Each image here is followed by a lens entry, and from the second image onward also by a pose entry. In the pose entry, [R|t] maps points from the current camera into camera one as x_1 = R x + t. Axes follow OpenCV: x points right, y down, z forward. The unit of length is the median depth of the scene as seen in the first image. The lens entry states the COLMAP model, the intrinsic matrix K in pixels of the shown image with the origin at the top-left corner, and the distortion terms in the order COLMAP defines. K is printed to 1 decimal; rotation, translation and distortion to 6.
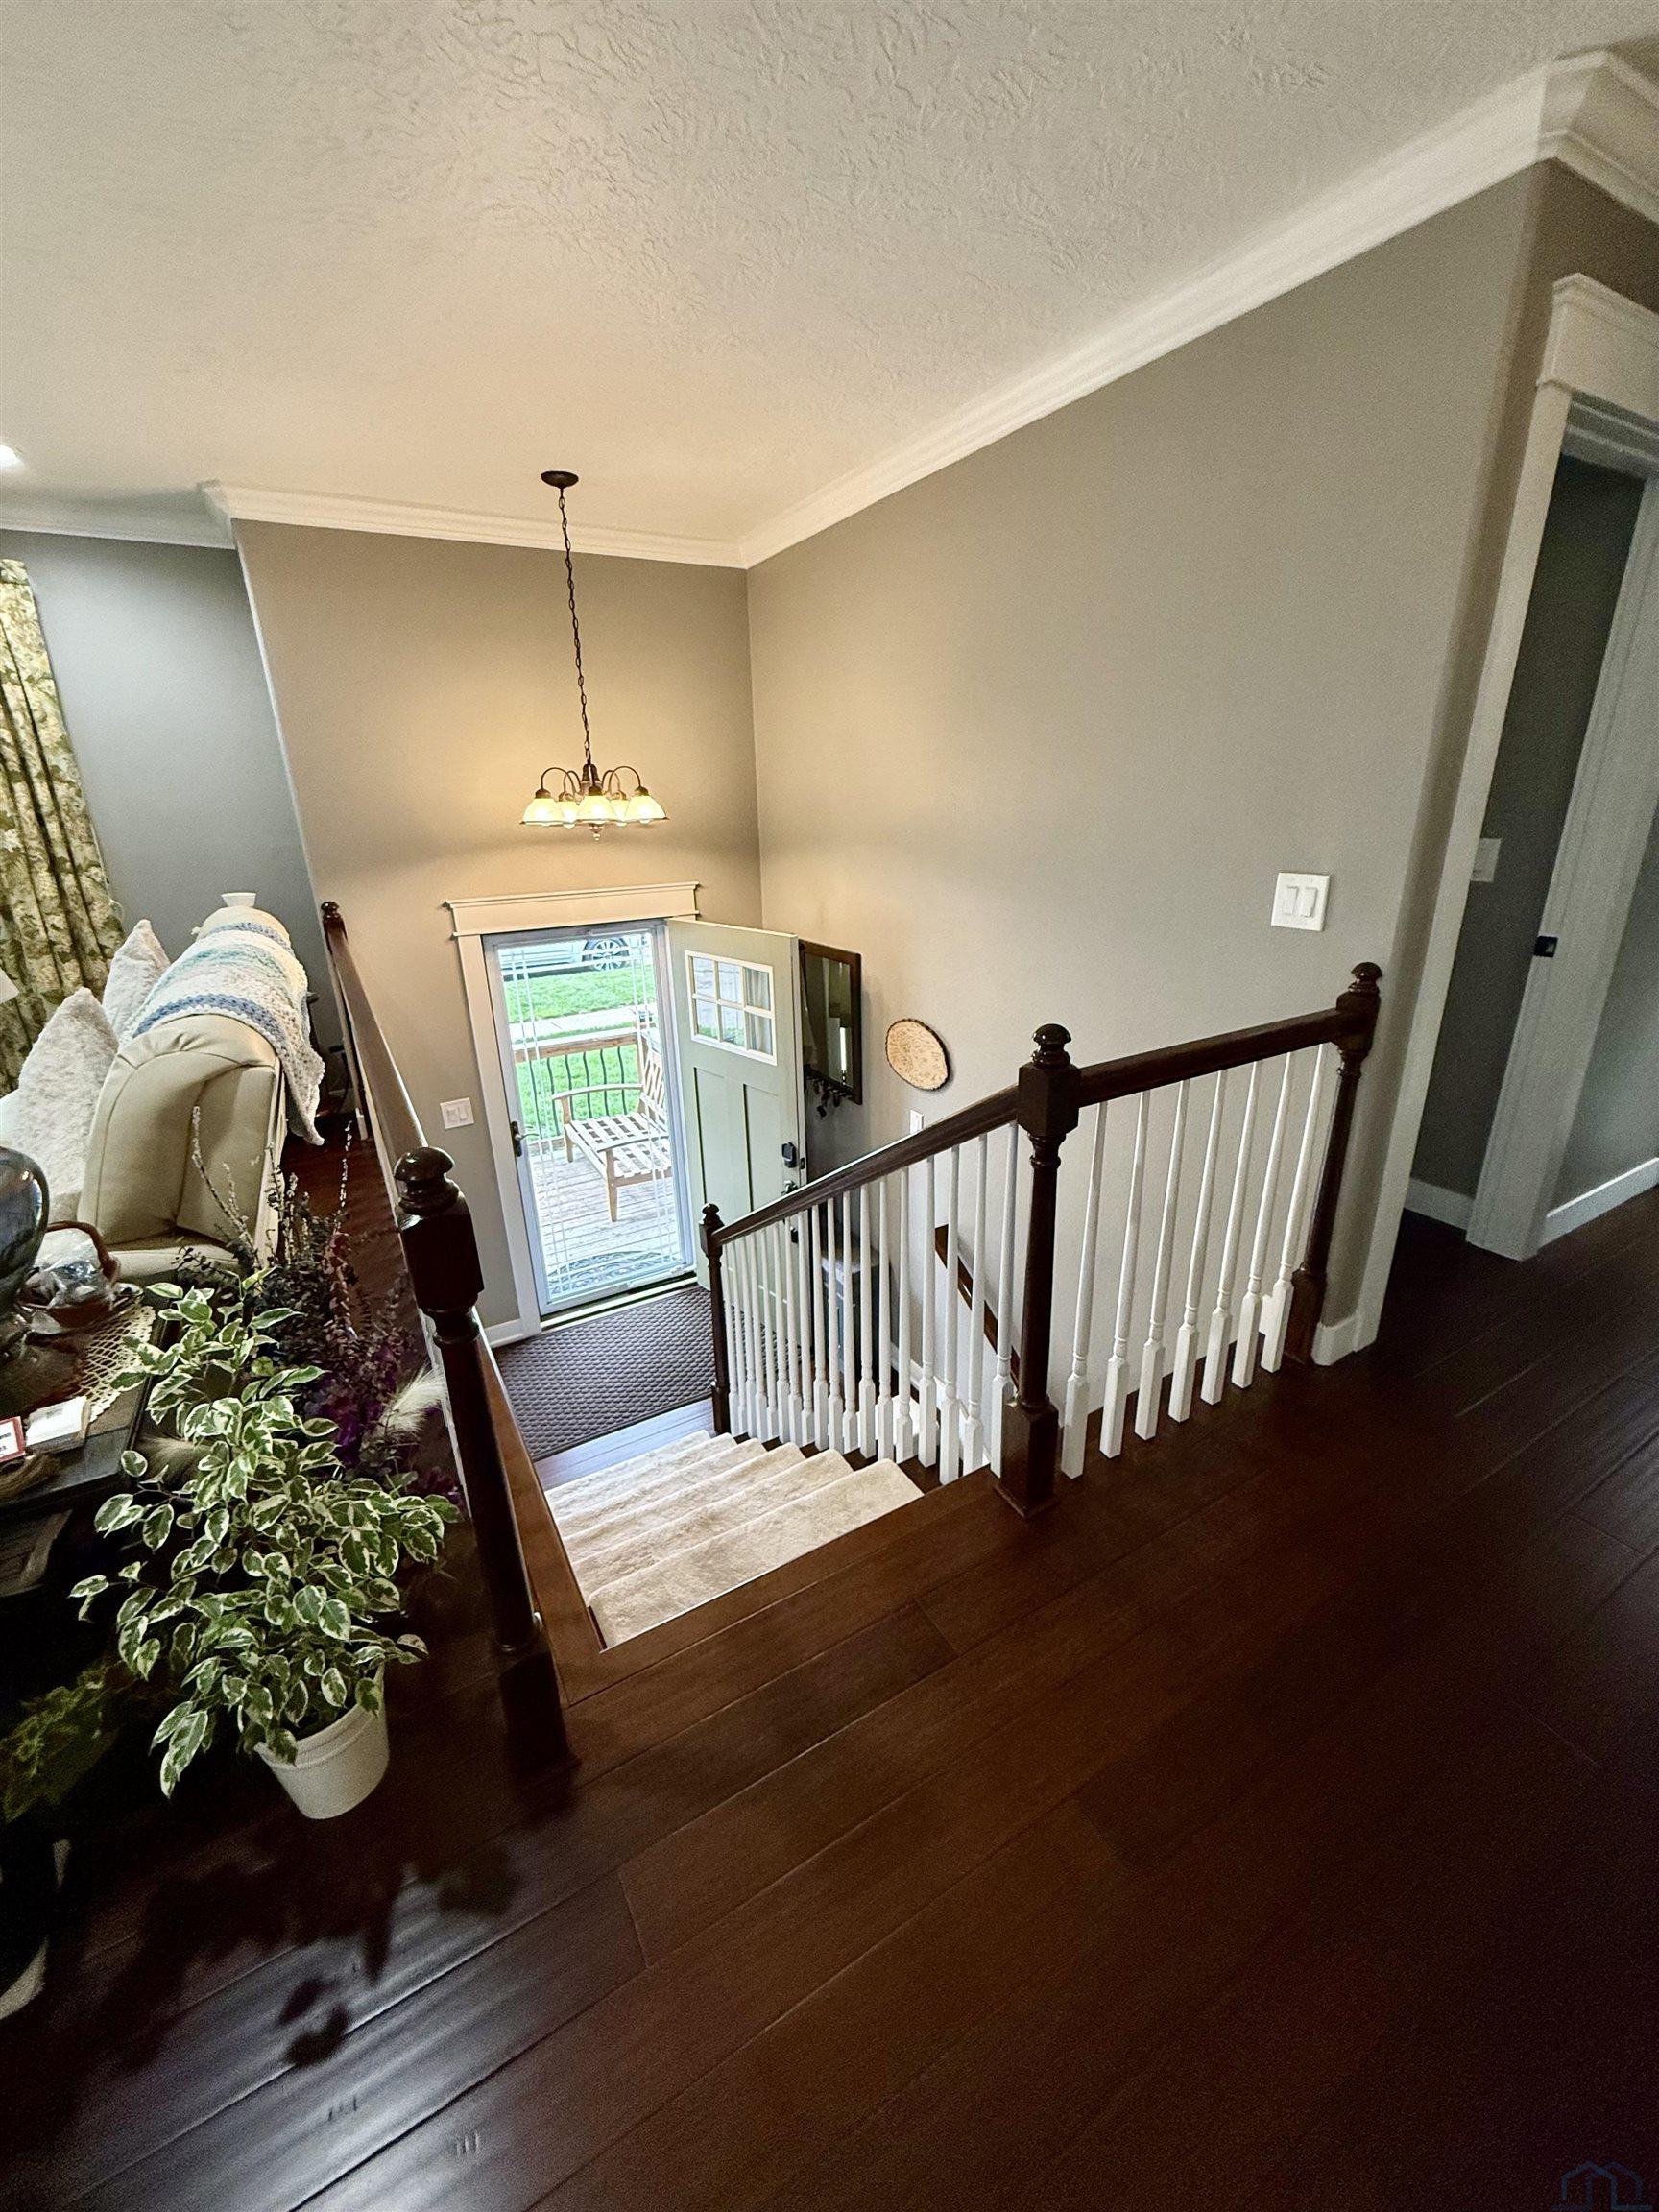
lens RADIAL K [[883.1, 0, 818.8], [0, 883.1, 1099.7], [0, 0, 1]] dist [-0.001198, 0.000313]
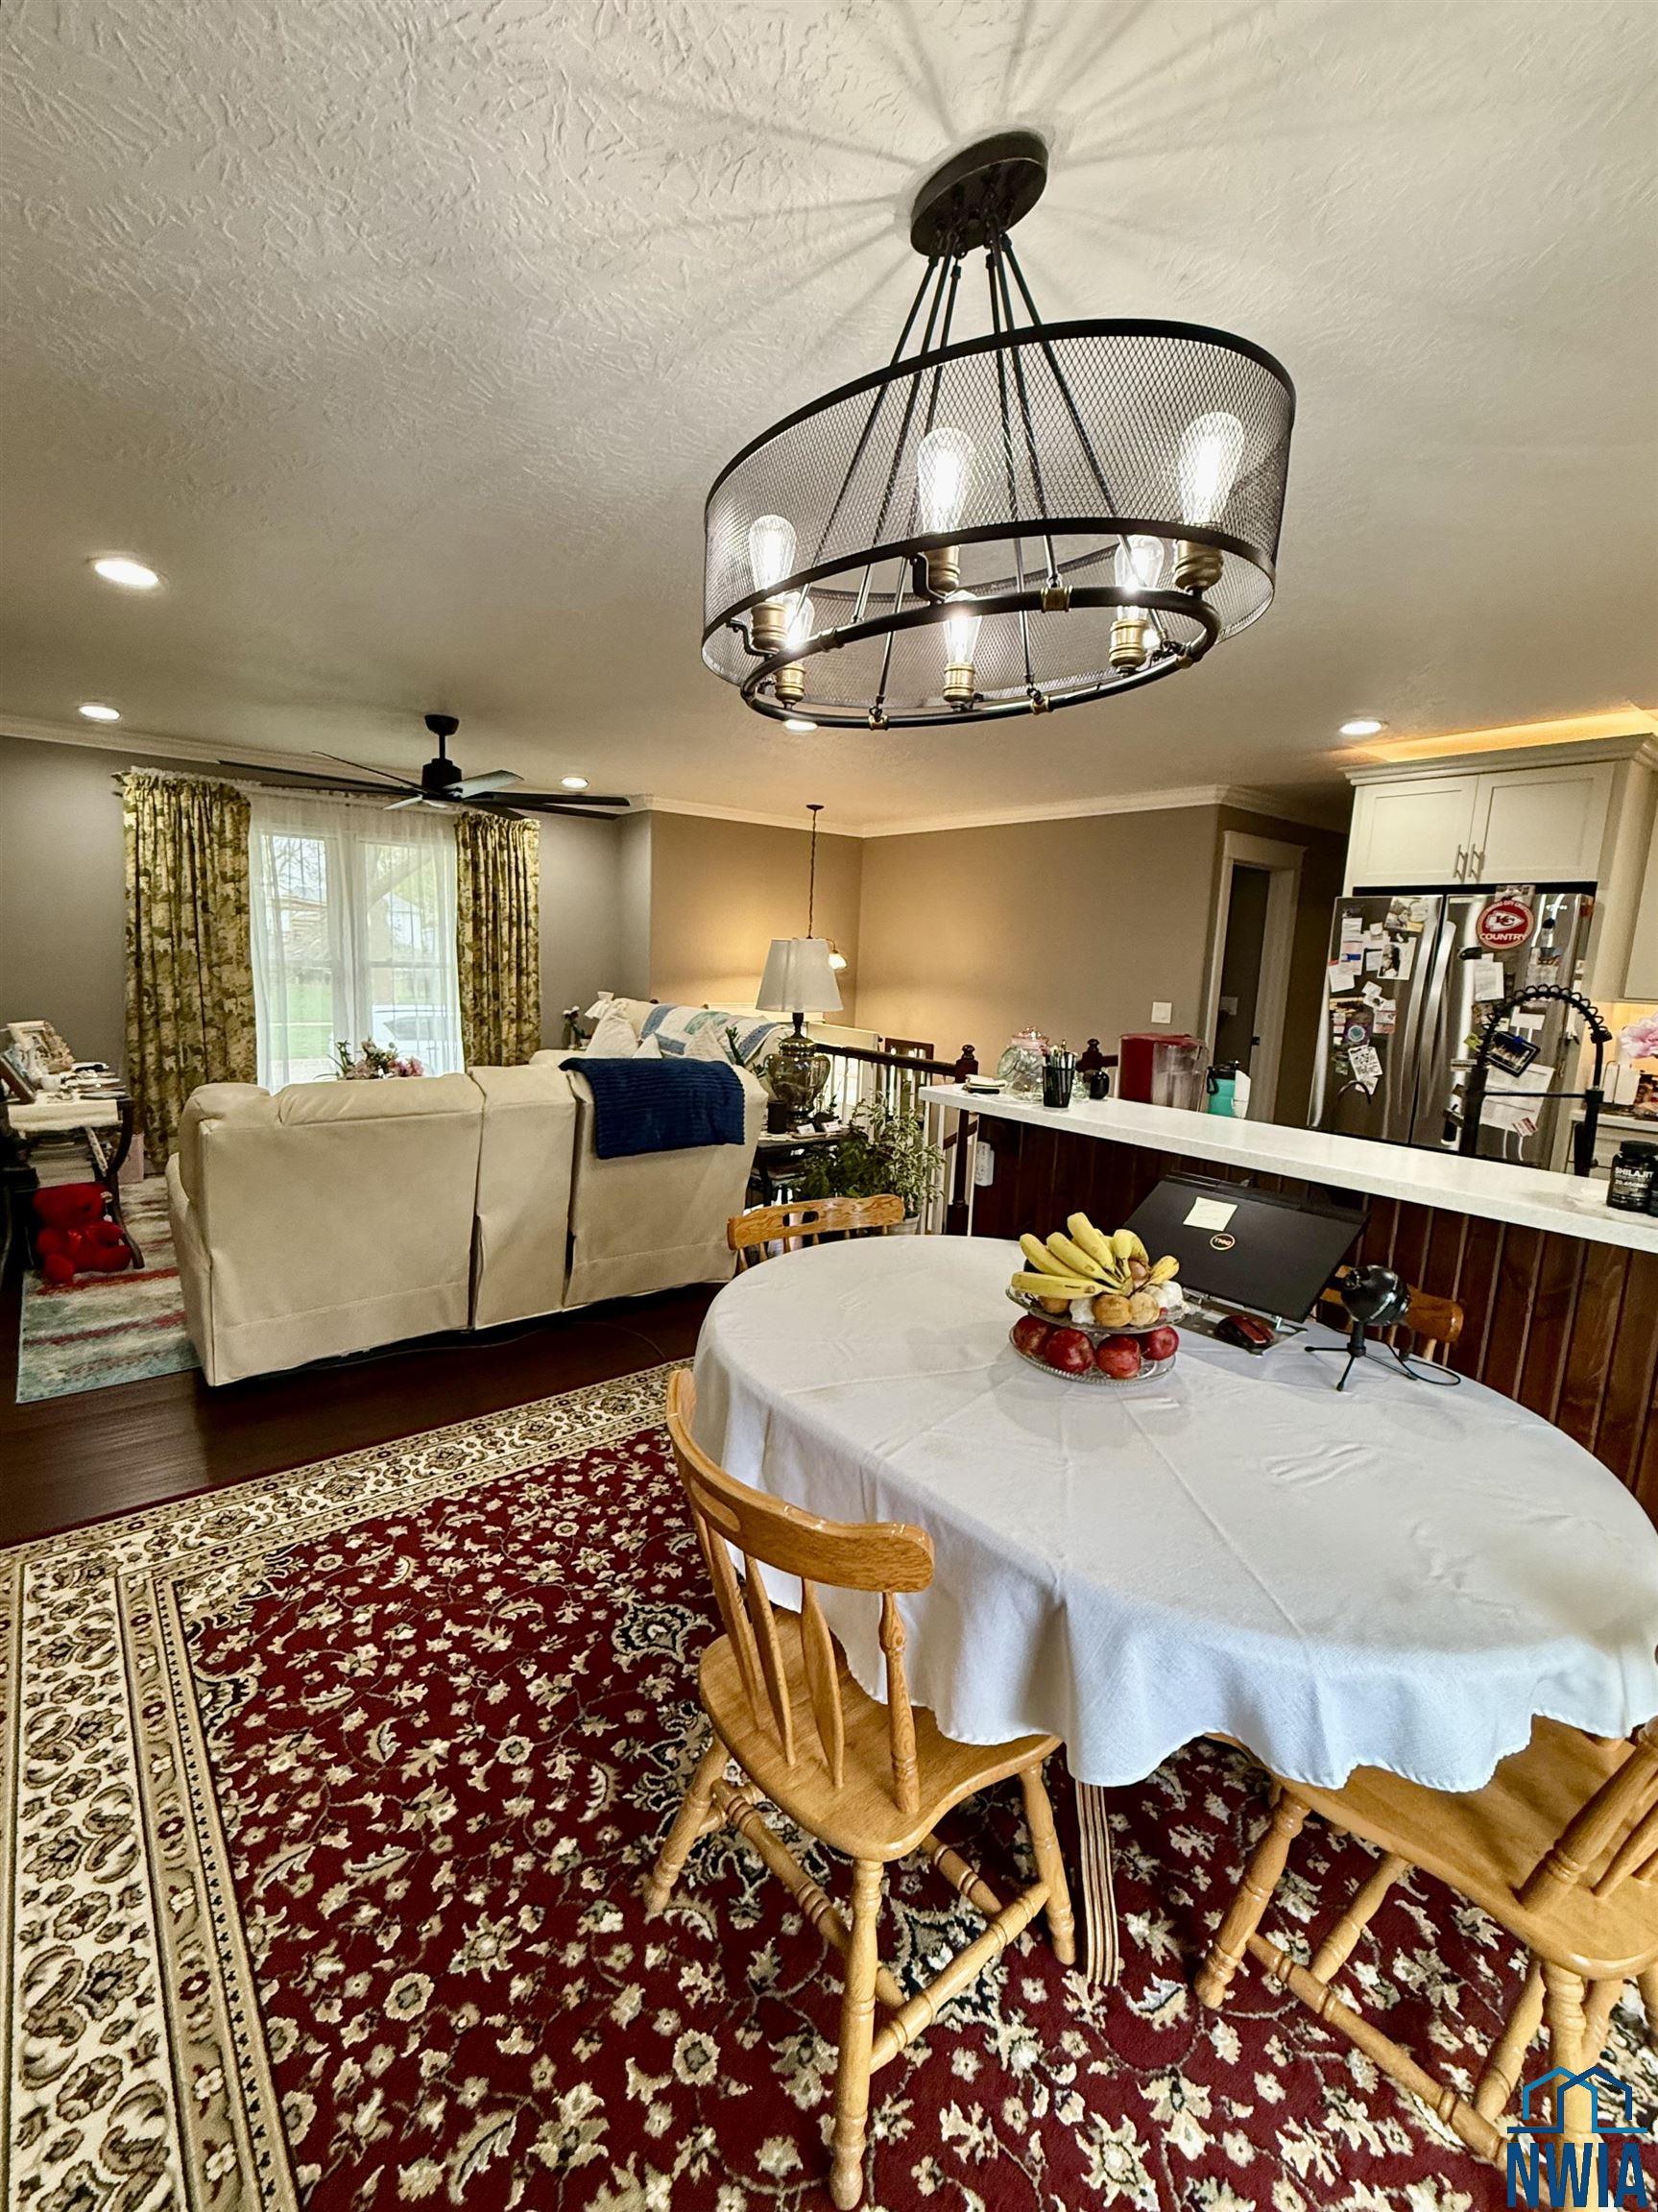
lens RADIAL K [[939.2, 0, 813.8], [0, 939.2, 1099.9], [0, 0, 1]] dist [-0.000836, 0.000116]
pose [[0.987546, 0.040540, 0.152018, -0.767832], [-0.012941, 0.983888, -0.178315, 0.464411], [-0.156798, 0.174127, 0.972160, -1.299253]]
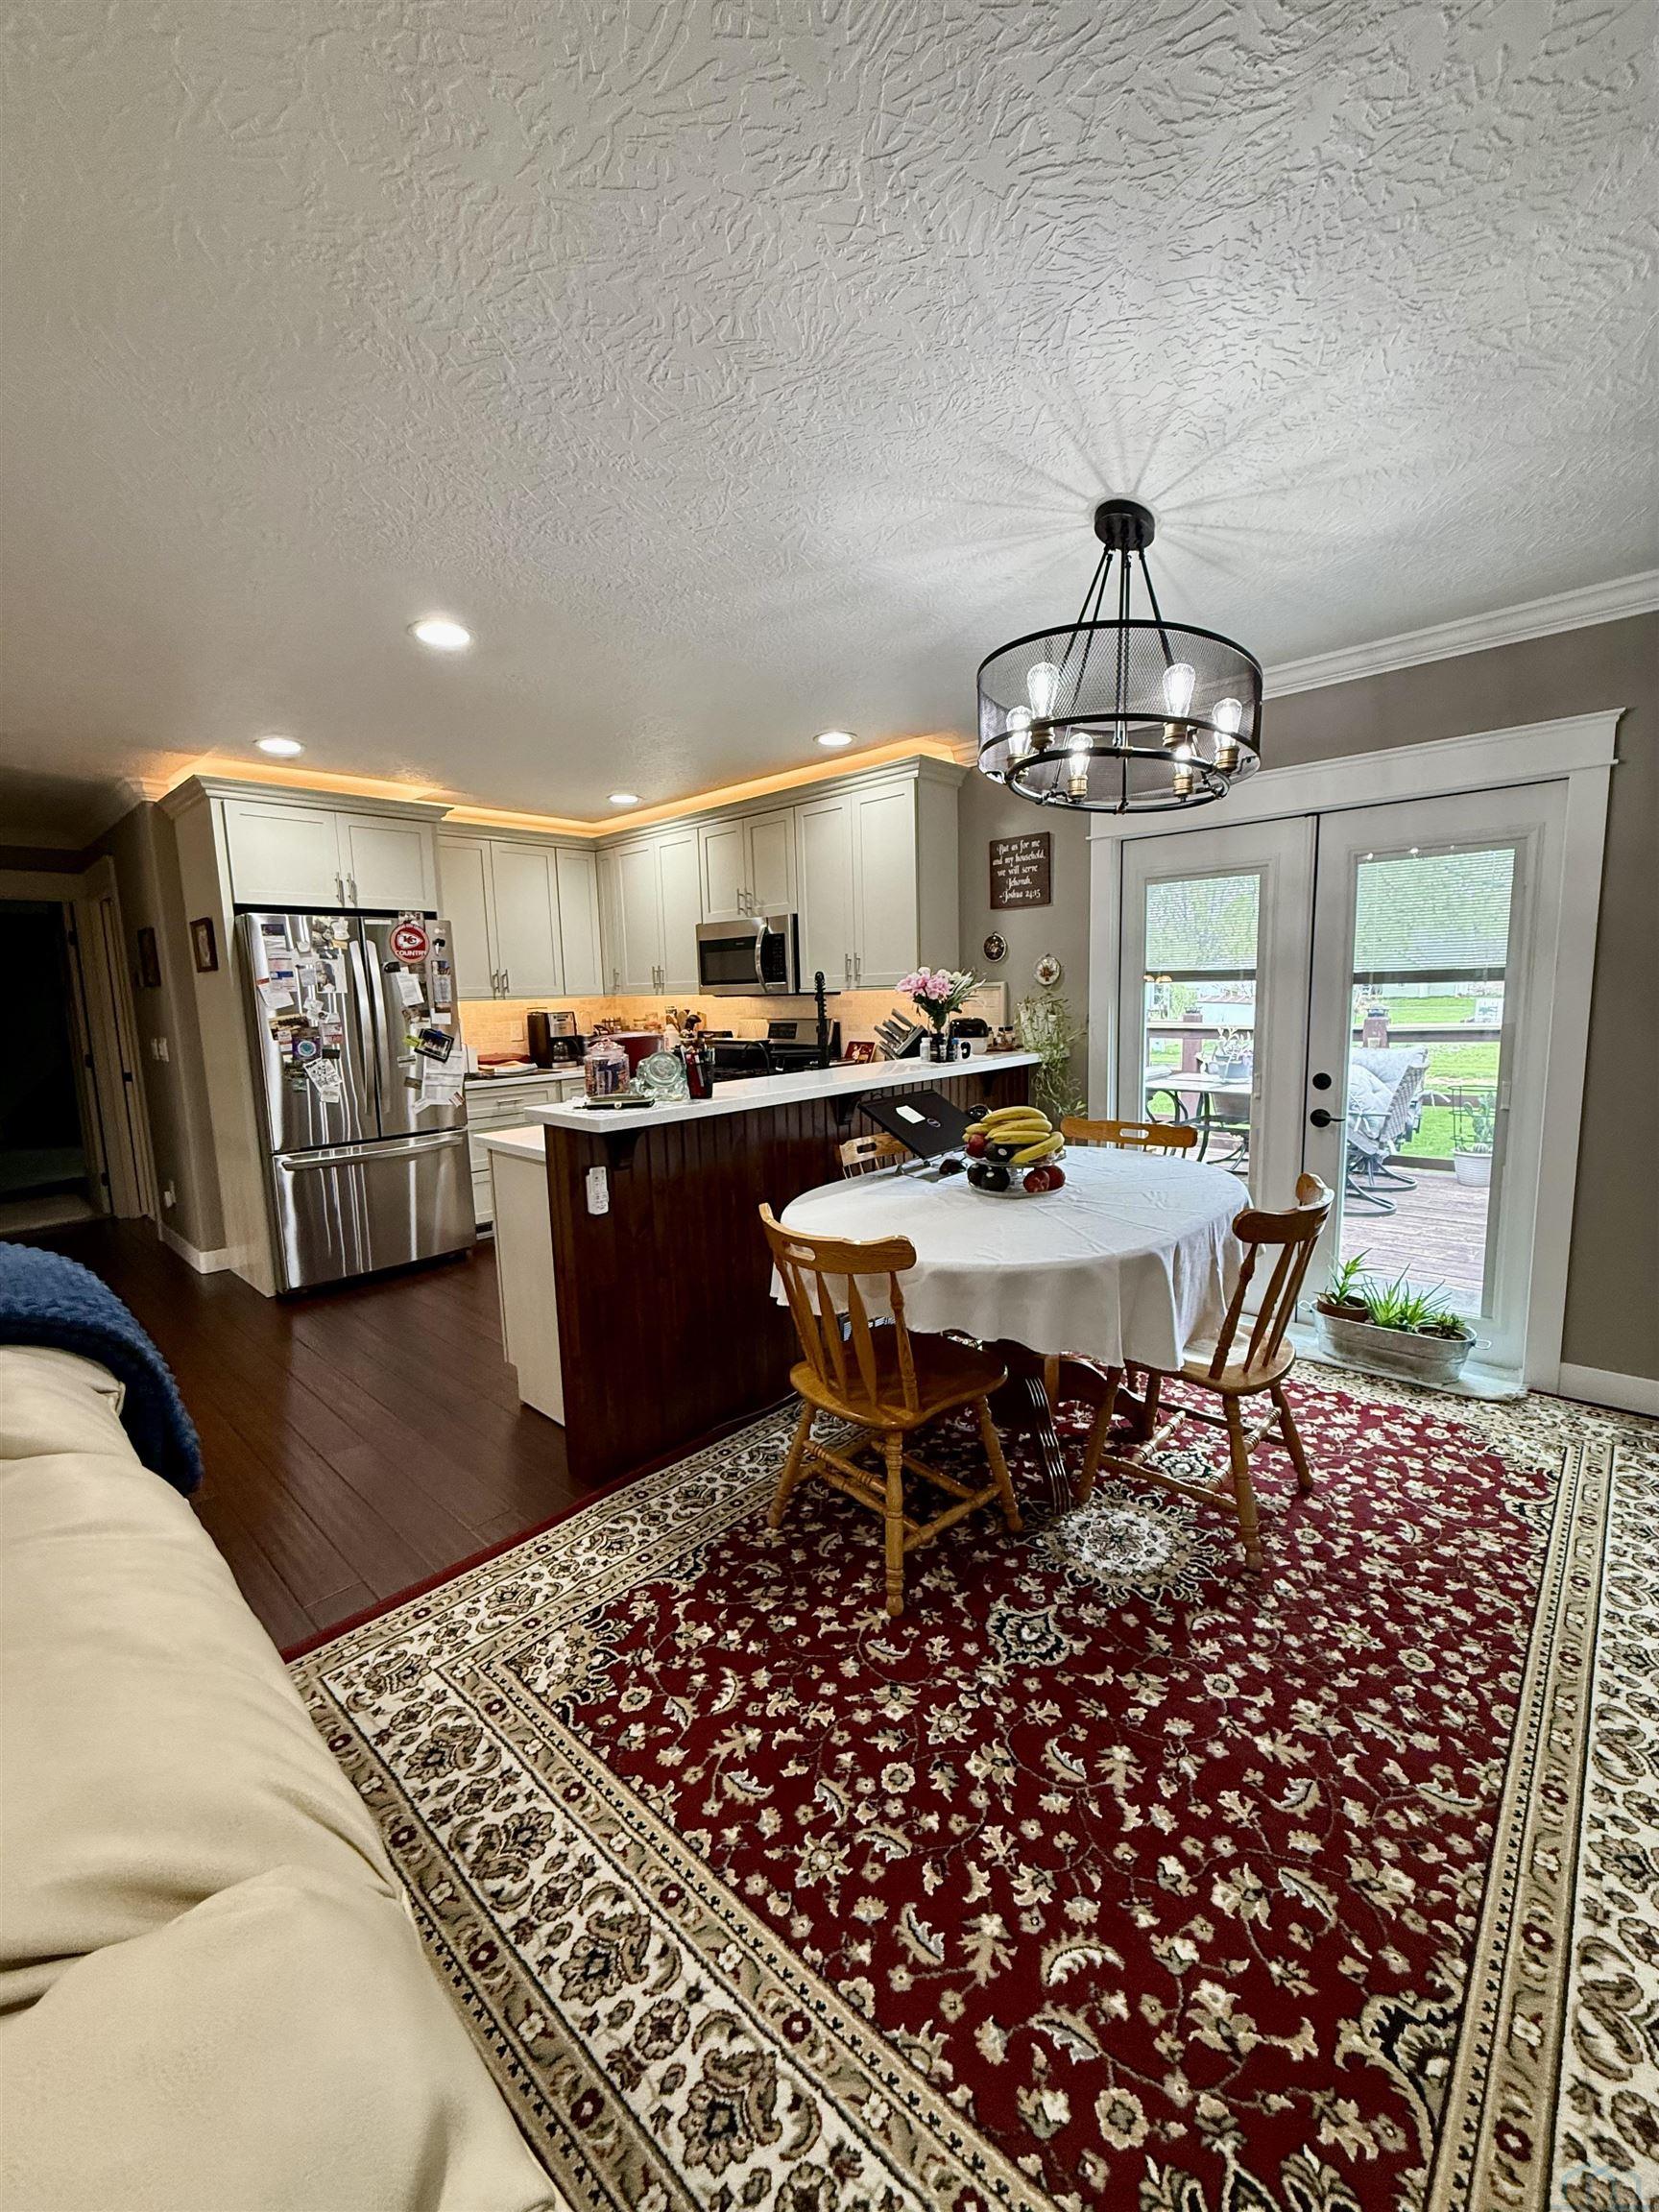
lens RADIAL K [[883.1, 0, 831.1], [0, 883.1, 1098.7], [0, 0, 1]] dist [-0.001198, 0.000313]
pose [[-0.282456, -0.087027, 0.955324, -1.402761], [0.353825, 0.916207, 0.188078, 0.145204], [-0.891642, 0.391142, -0.227996, -0.257175]]
